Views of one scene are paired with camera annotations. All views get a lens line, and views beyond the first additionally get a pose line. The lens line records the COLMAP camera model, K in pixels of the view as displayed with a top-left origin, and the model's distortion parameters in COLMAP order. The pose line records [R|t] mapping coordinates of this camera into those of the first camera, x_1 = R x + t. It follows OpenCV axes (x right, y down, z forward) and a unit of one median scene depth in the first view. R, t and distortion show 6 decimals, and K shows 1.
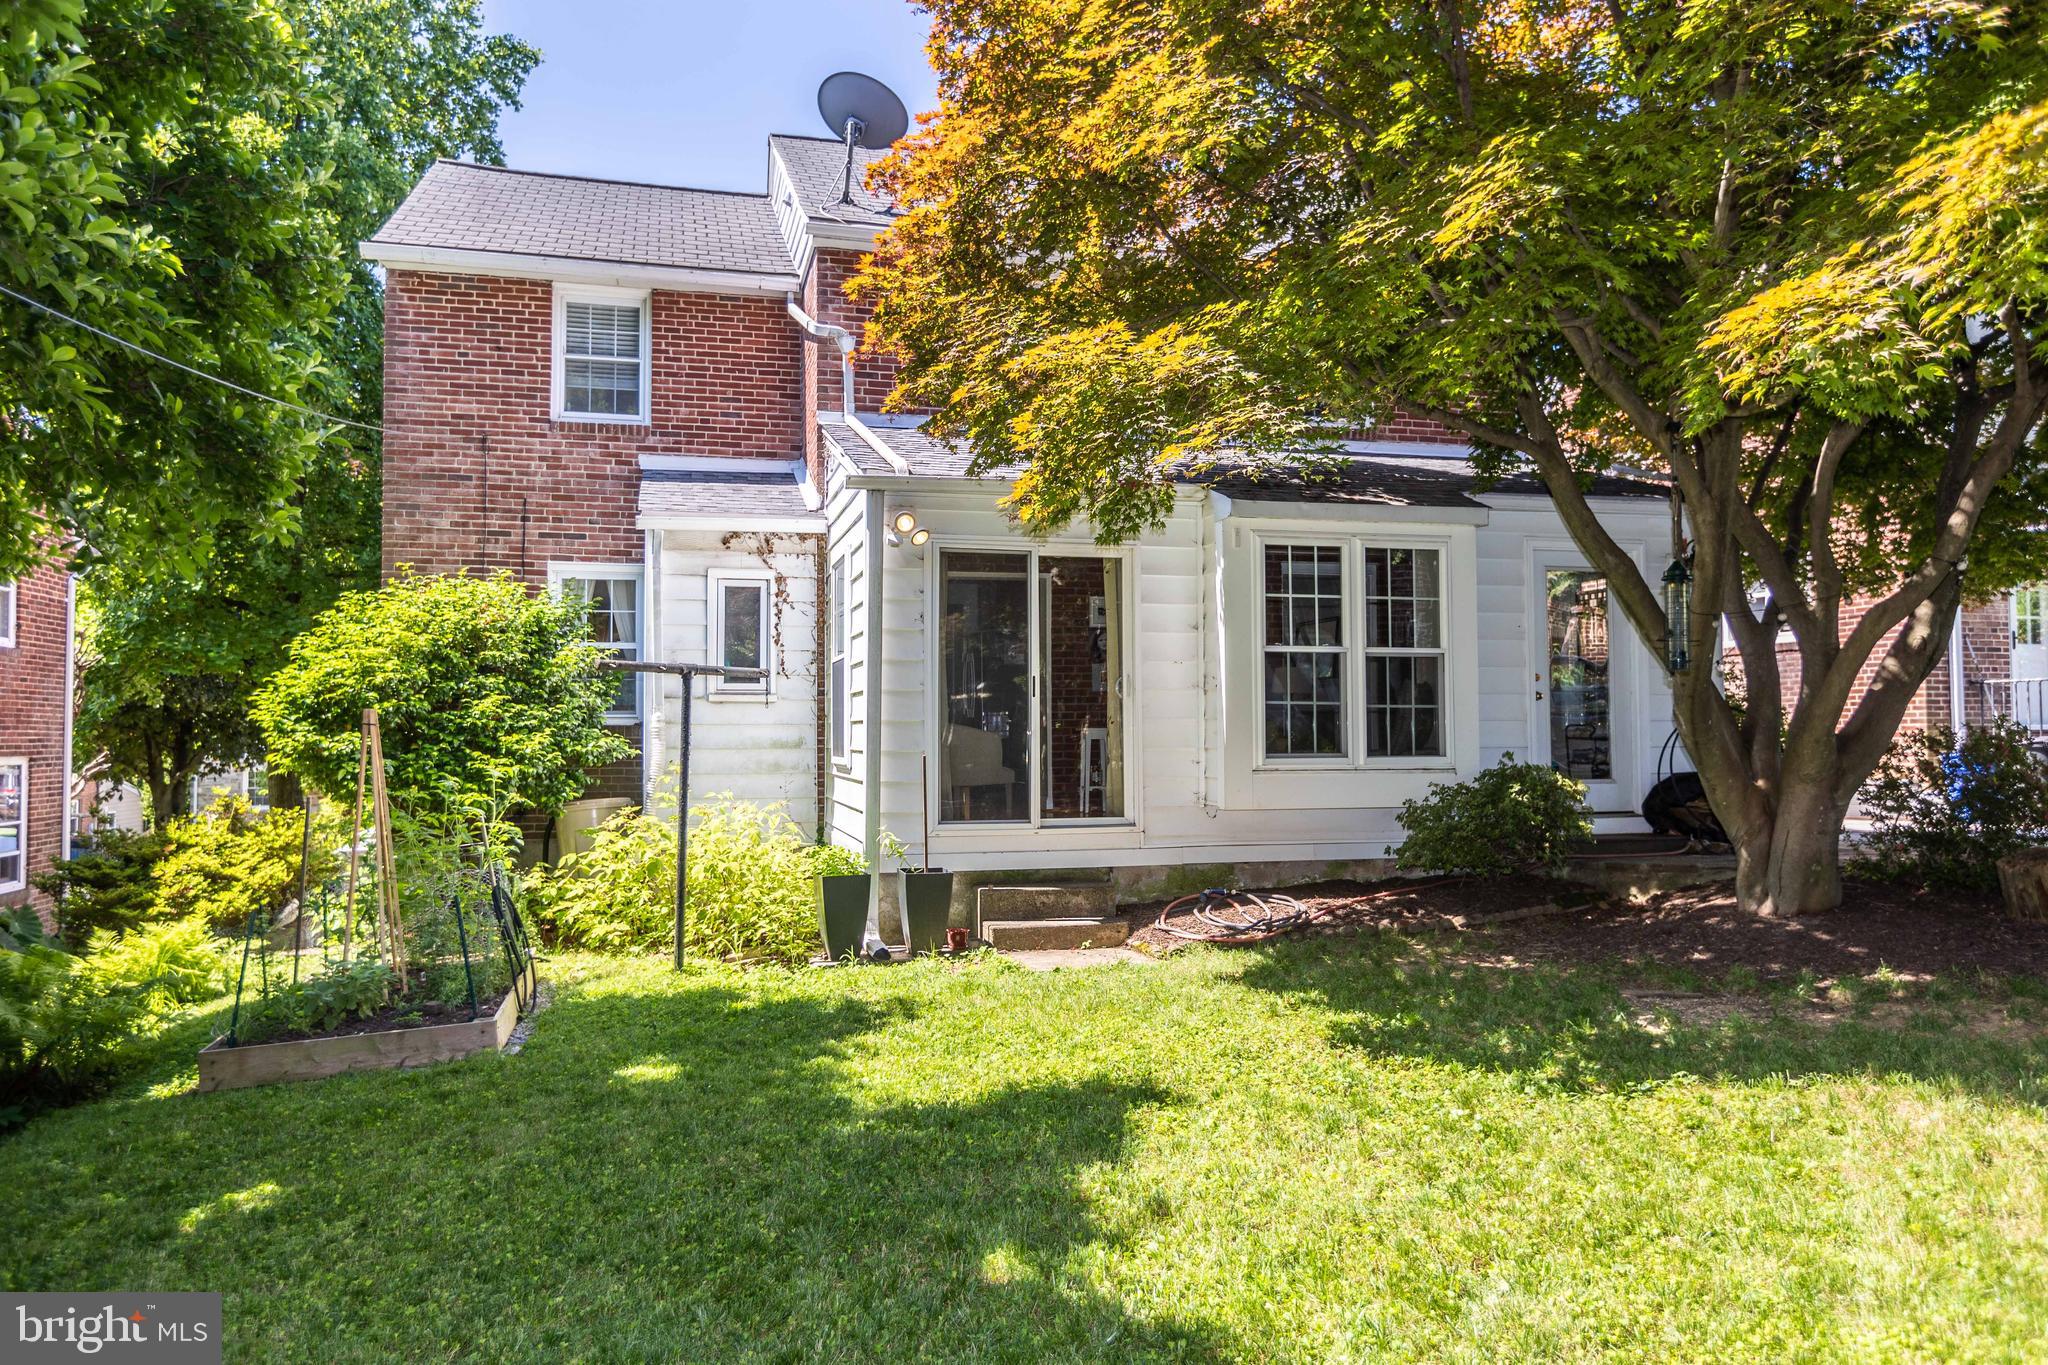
lens RADIAL K [[1347.4, 0, 1023.3], [0, 1347.4, 665.4], [0, 0, 1]] dist [0.003169, -0.000519]
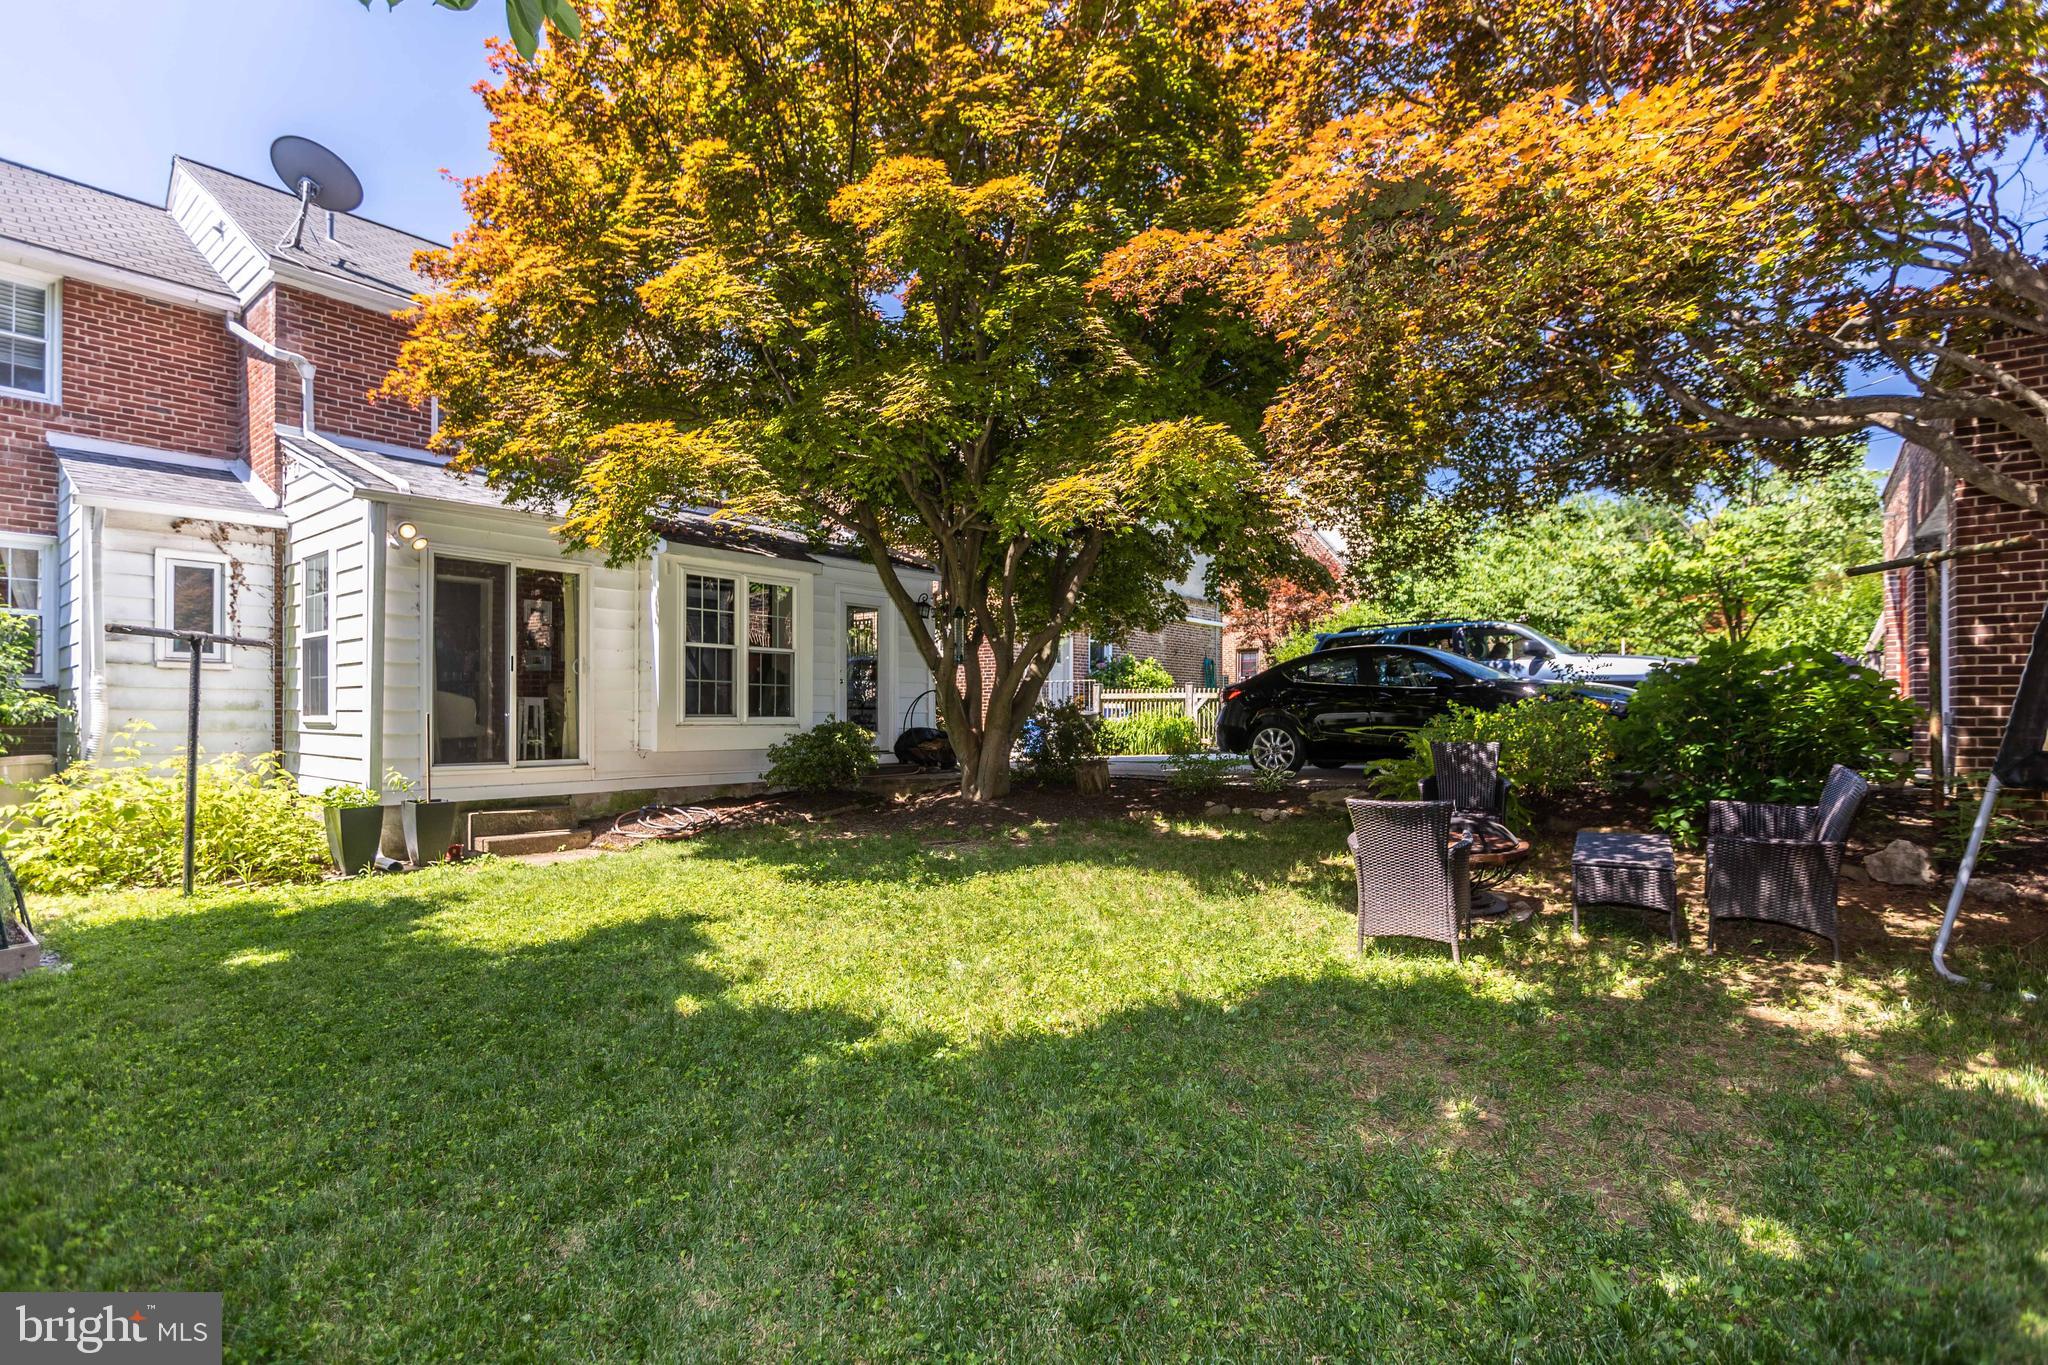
lens RADIAL K [[943.0, 0, 1014.3], [0, 943.0, 684.9], [0, 0, 1]] dist [-0.002863, -0.000178]
pose [[0.808167, 0.023290, 0.588492, -0.139614], [-0.034972, 0.999352, 0.008476, 0.011583], [-0.587914, -0.027430, 0.808458, -0.057596]]
